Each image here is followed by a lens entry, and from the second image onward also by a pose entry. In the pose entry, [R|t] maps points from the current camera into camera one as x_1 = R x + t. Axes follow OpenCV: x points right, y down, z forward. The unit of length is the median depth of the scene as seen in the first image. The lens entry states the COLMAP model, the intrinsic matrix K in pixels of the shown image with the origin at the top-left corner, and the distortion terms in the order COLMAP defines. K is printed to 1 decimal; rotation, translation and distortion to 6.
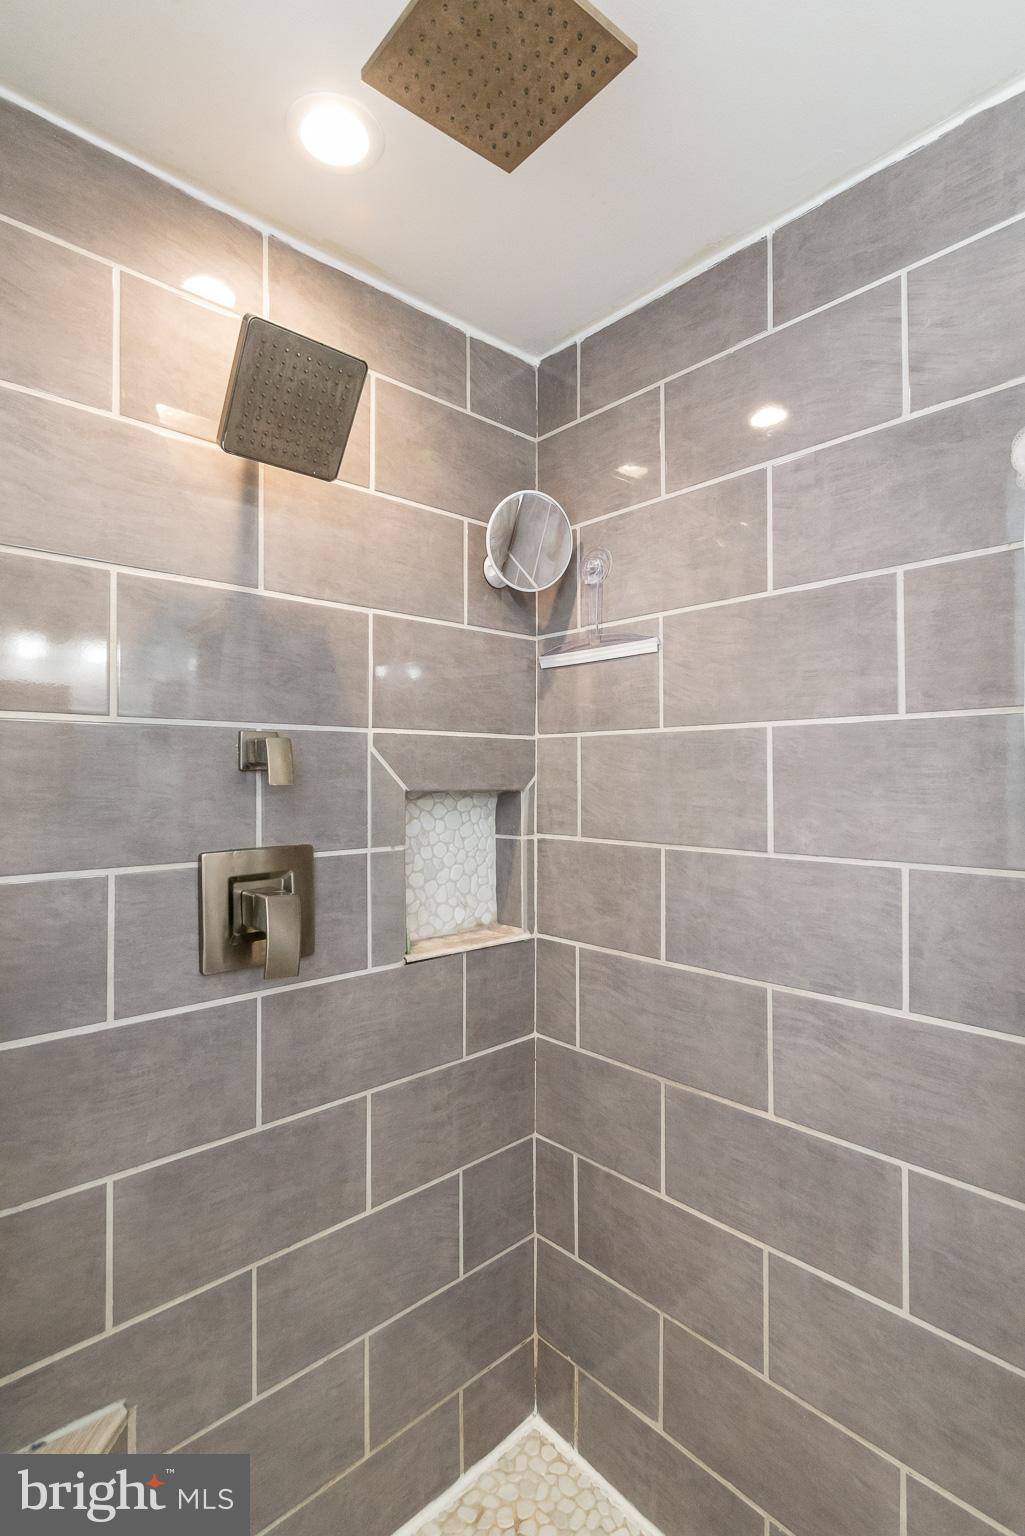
lens RADIAL K [[765.7, 0, 519.8], [0, 765.7, 786.2], [0, 0, 1]] dist [-0.002145, -0.000093]
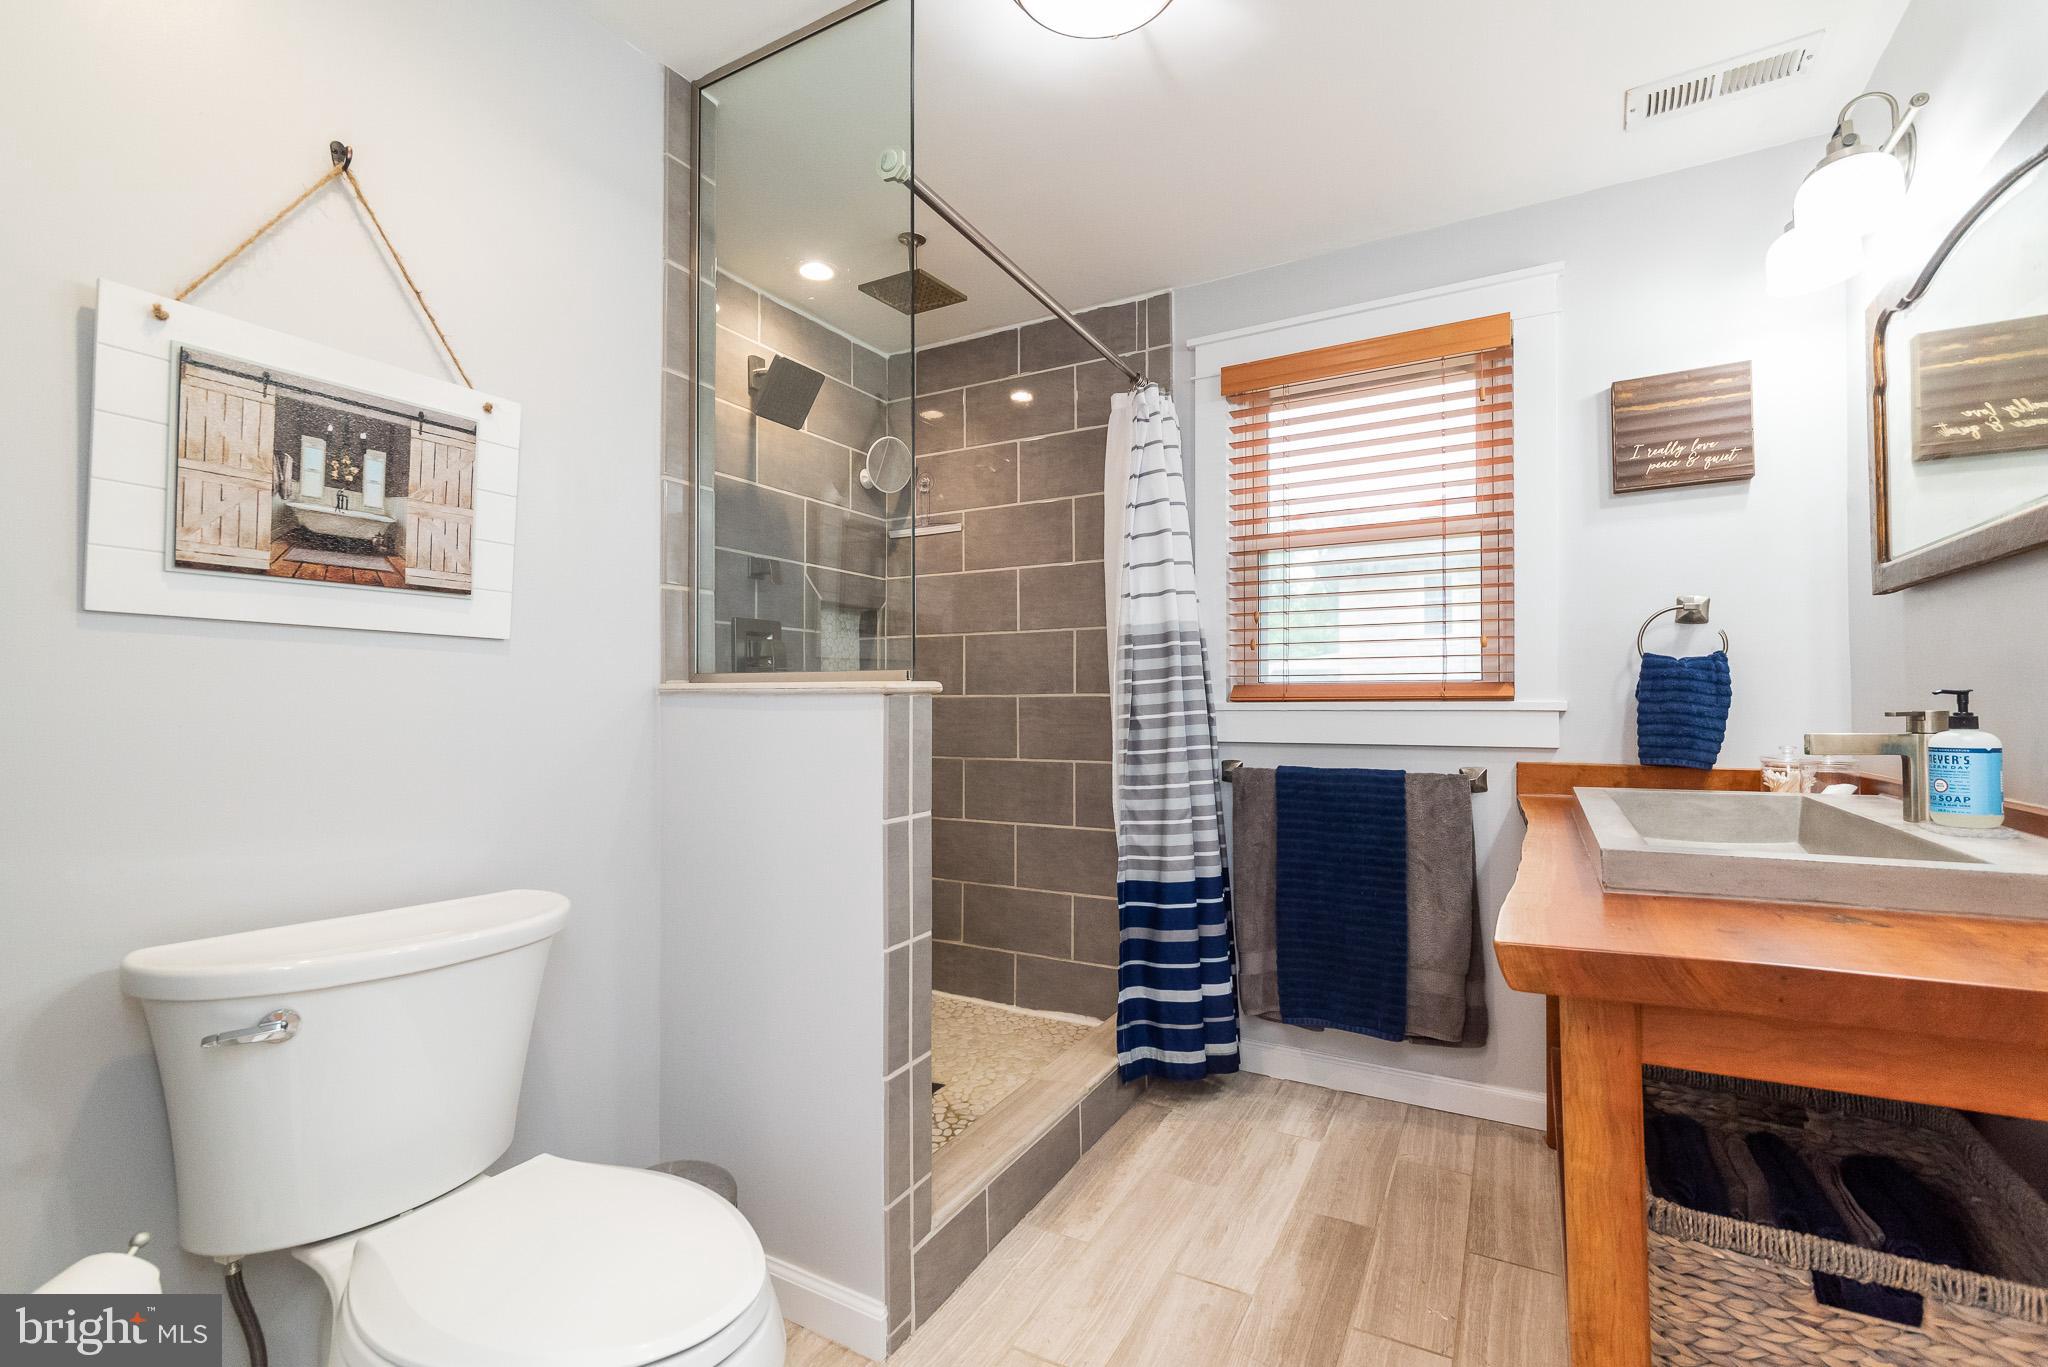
lens RADIAL K [[930.1, 0, 1020.6], [0, 930.1, 675.3], [0, 0, 1]] dist [-0.002416, -0.000097]
pose [[0.956677, 0.015981, 0.290712, -0.340935], [-0.001661, 0.998776, -0.049439, 0.293077], [-0.291146, 0.046814, 0.955532, -1.208852]]
